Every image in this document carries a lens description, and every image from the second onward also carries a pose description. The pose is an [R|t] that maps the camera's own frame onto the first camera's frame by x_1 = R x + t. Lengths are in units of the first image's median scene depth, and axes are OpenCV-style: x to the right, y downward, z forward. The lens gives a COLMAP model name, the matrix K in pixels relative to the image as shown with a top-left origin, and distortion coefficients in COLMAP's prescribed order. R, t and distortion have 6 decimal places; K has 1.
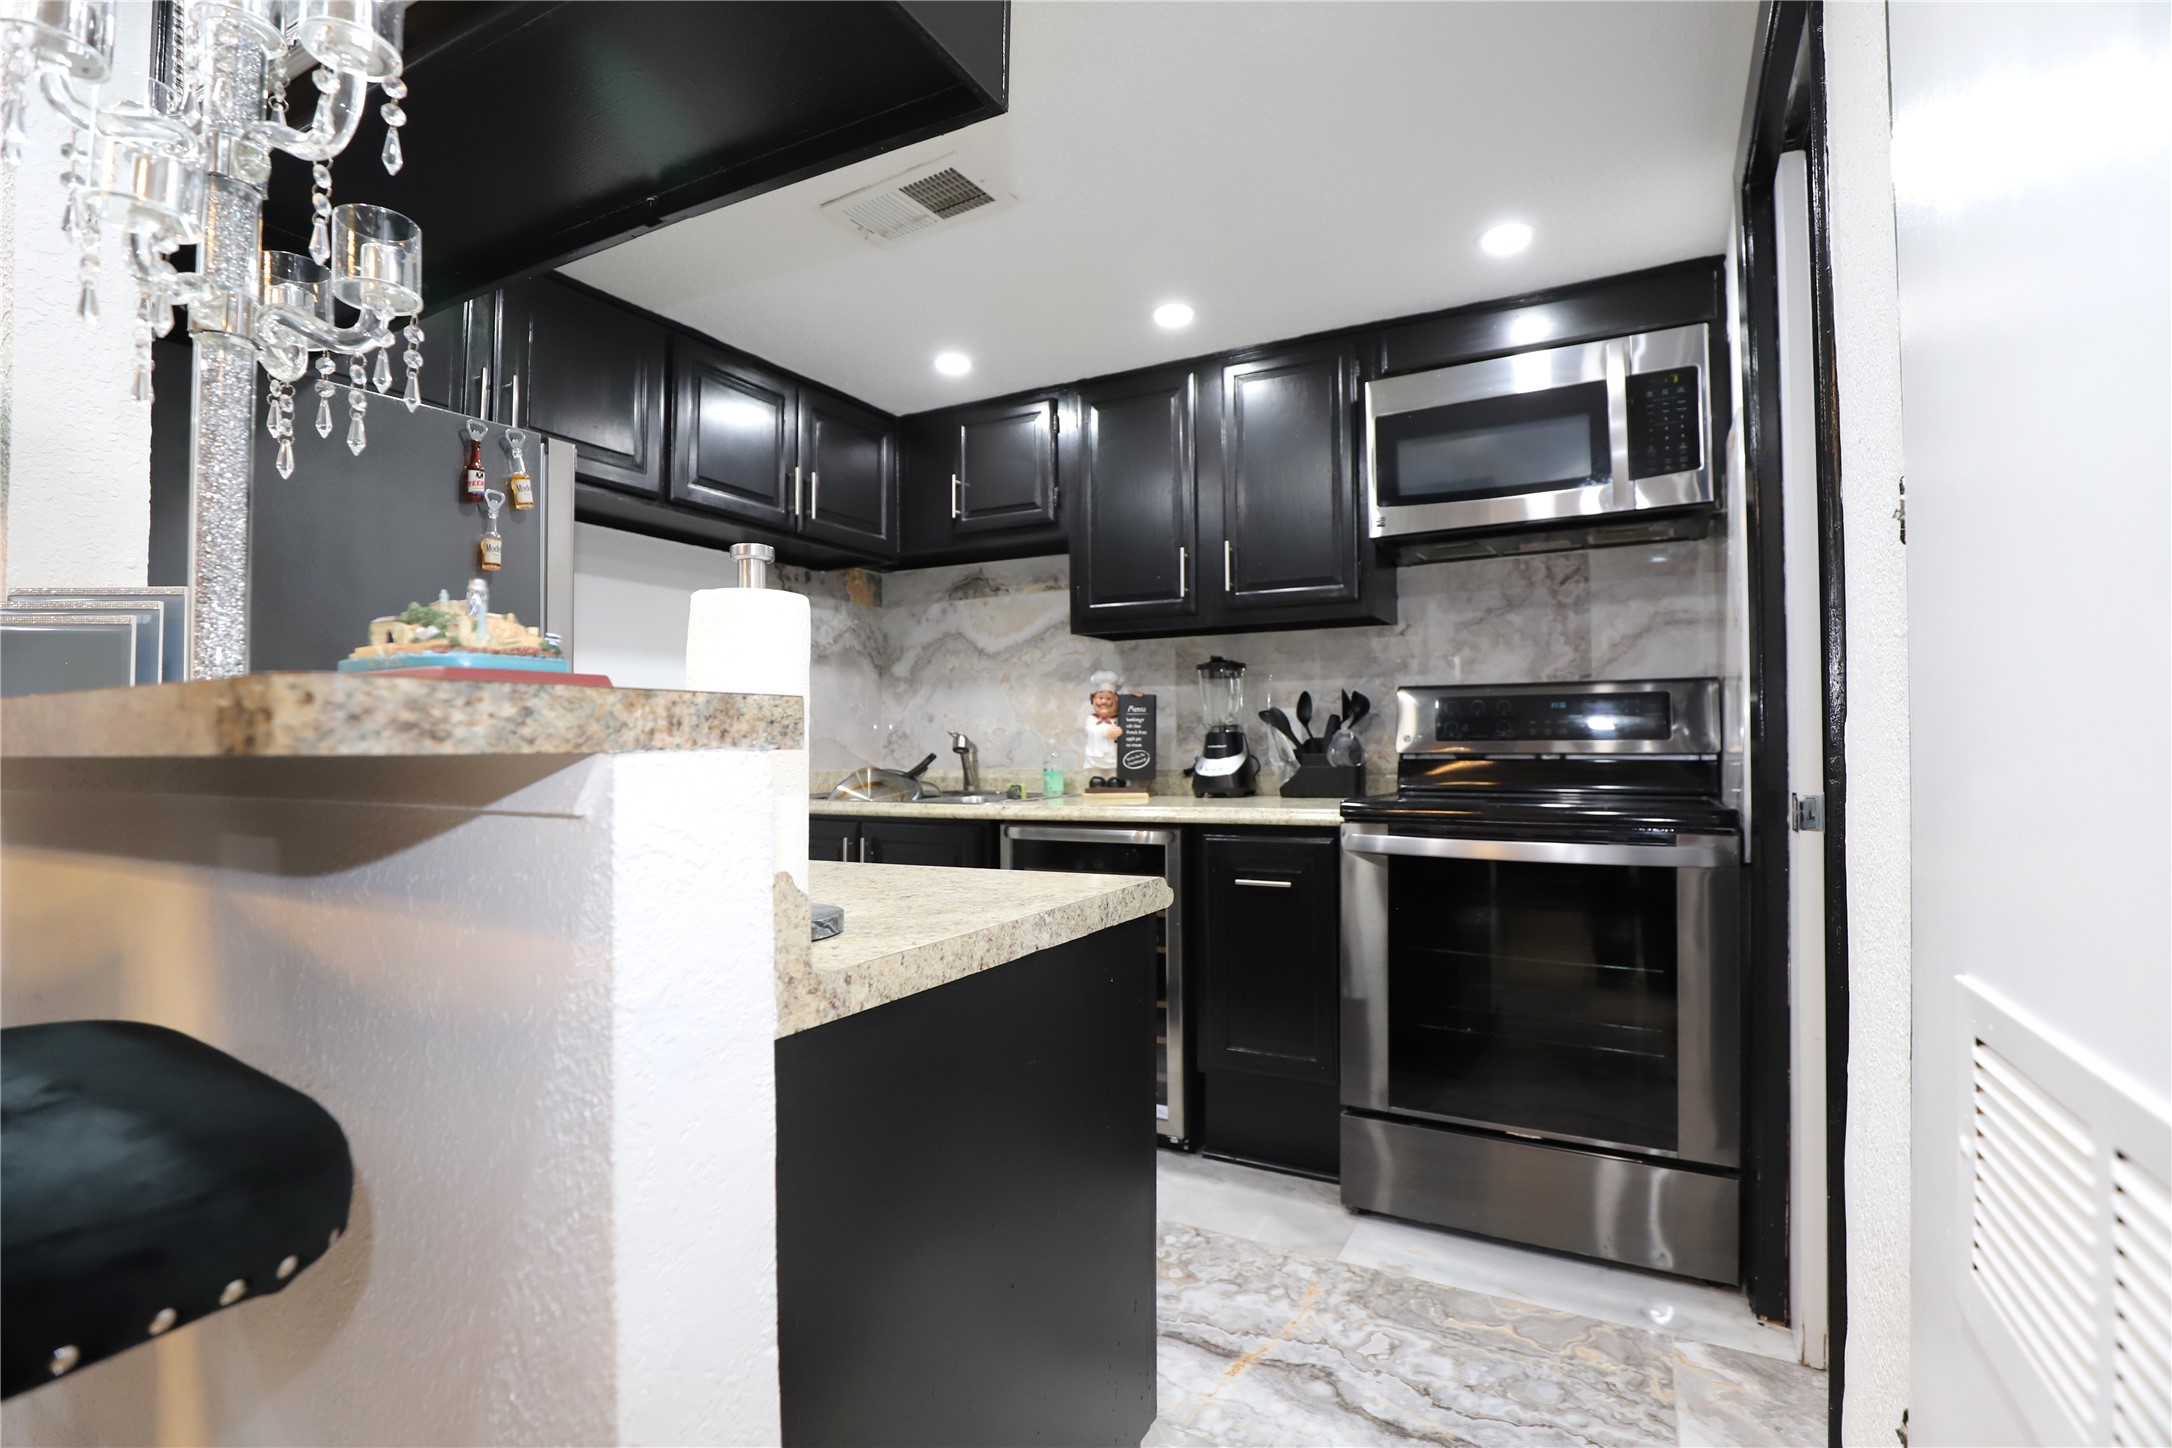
lens RADIAL K [[1003.5, 0, 1096.8], [0, 1003.5, 732.6], [0, 0, 1]] dist [-0.035094, 0.005450]
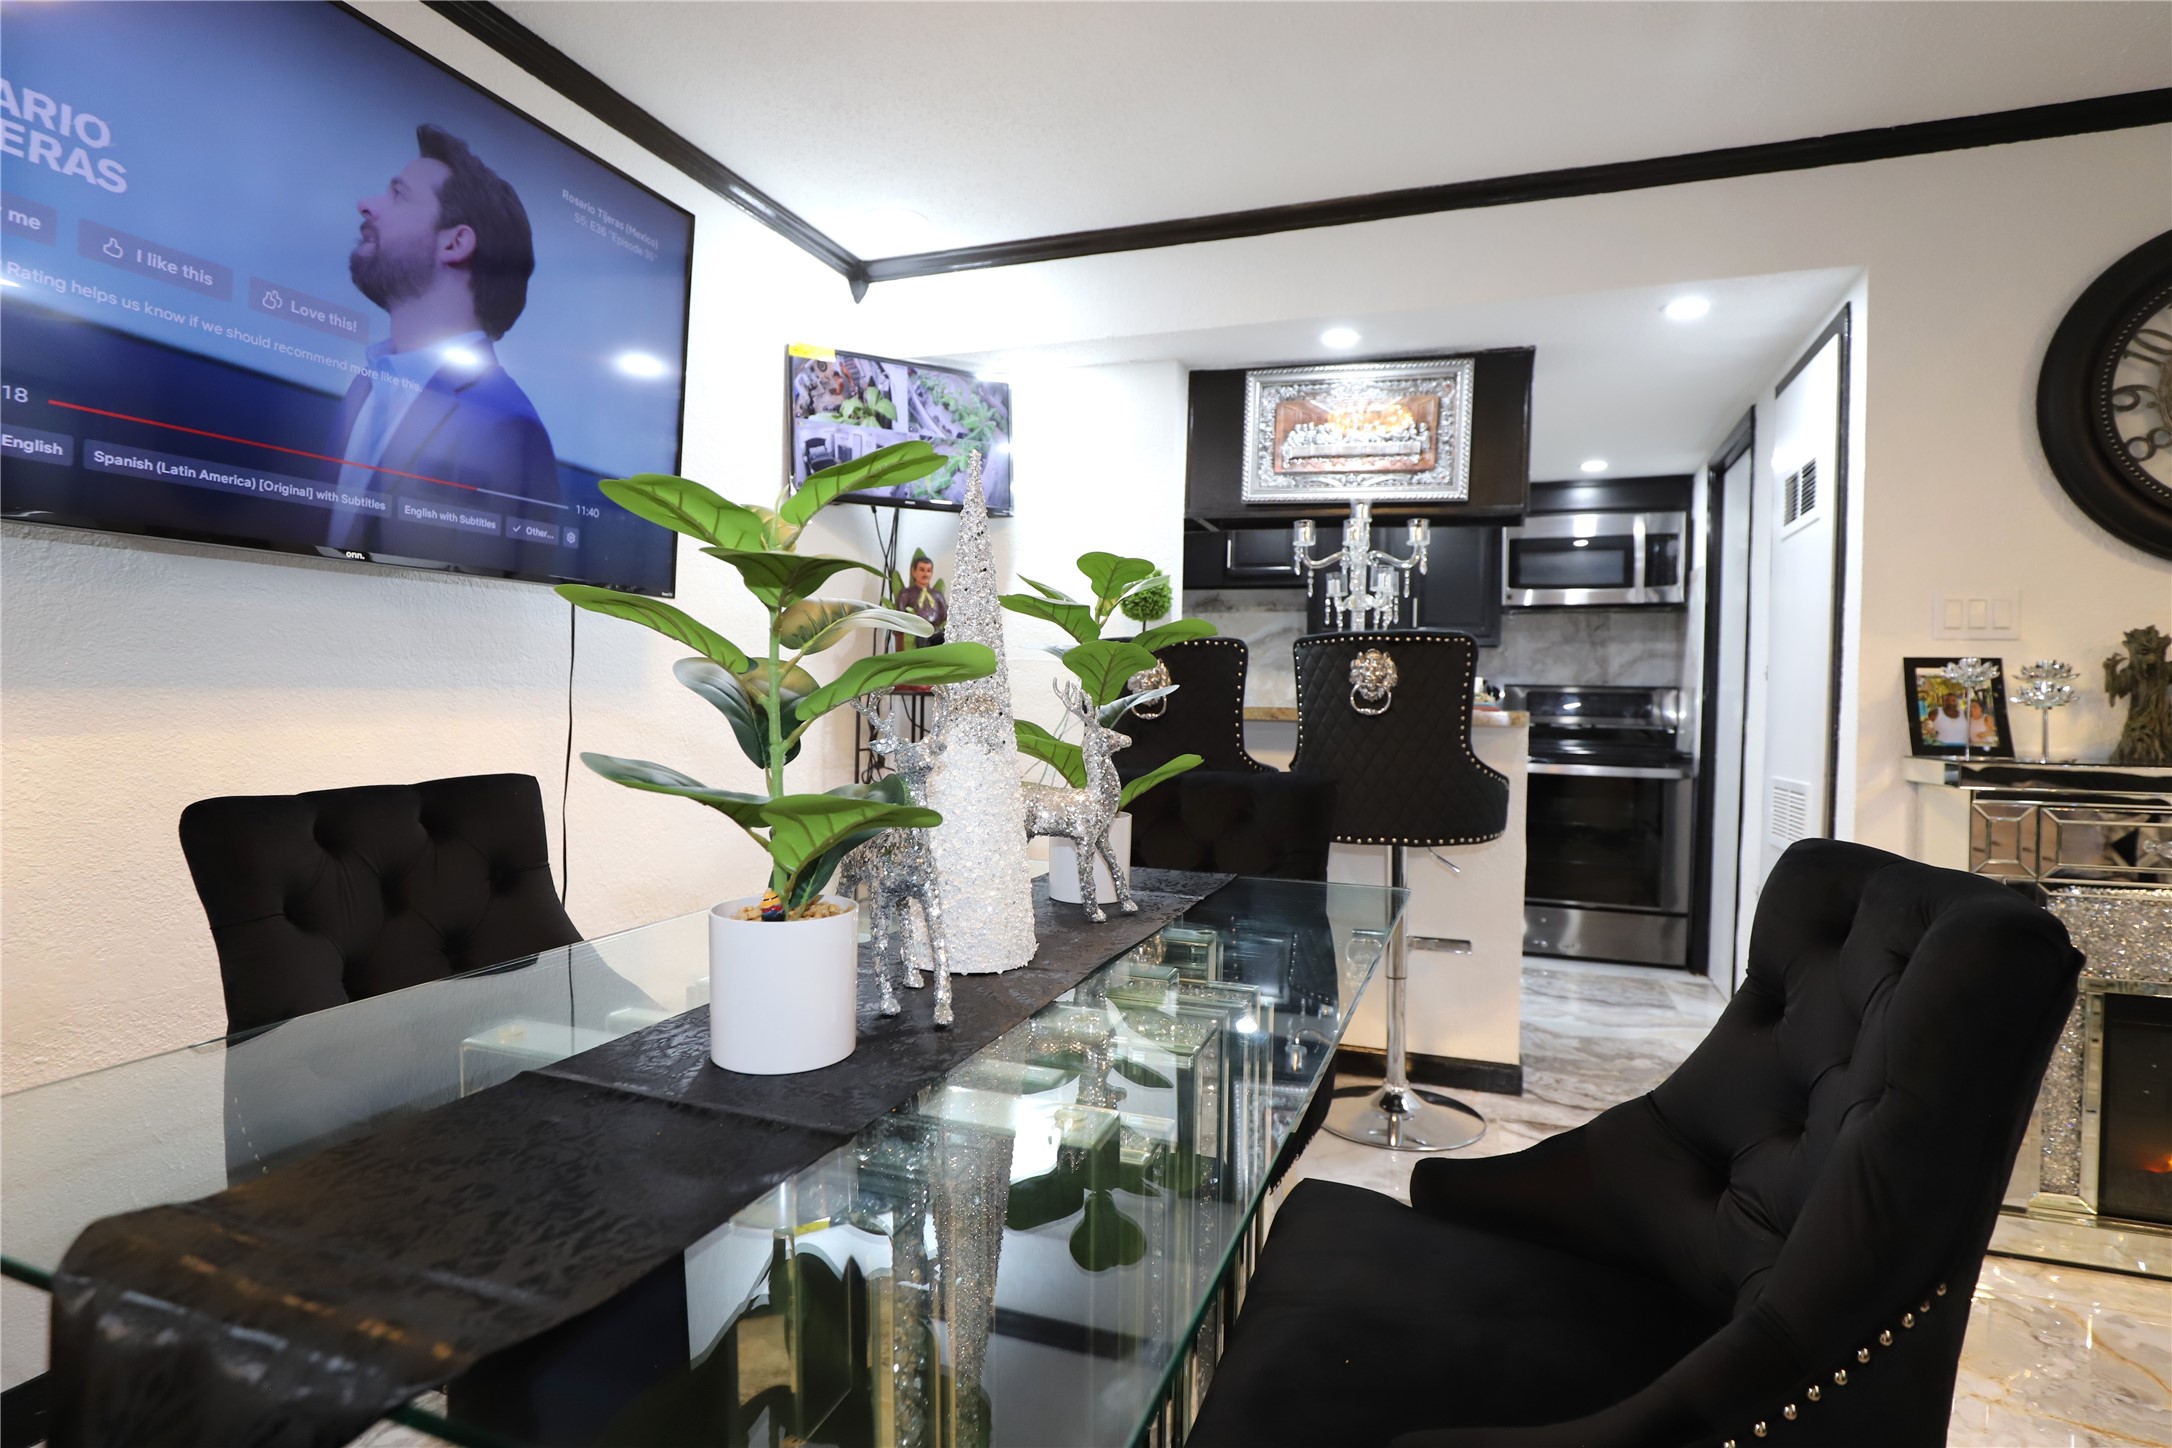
lens RADIAL K [[1078.3, 0, 1098.0], [0, 1078.3, 720.6], [0, 0, 1]] dist [-0.026862, 0.004115]
pose [[0.989436, 0.020185, 0.143561, -0.735197], [-0.025707, 0.998995, 0.036710, -0.035482], [-0.142676, -0.040012, 0.988960, -0.845943]]
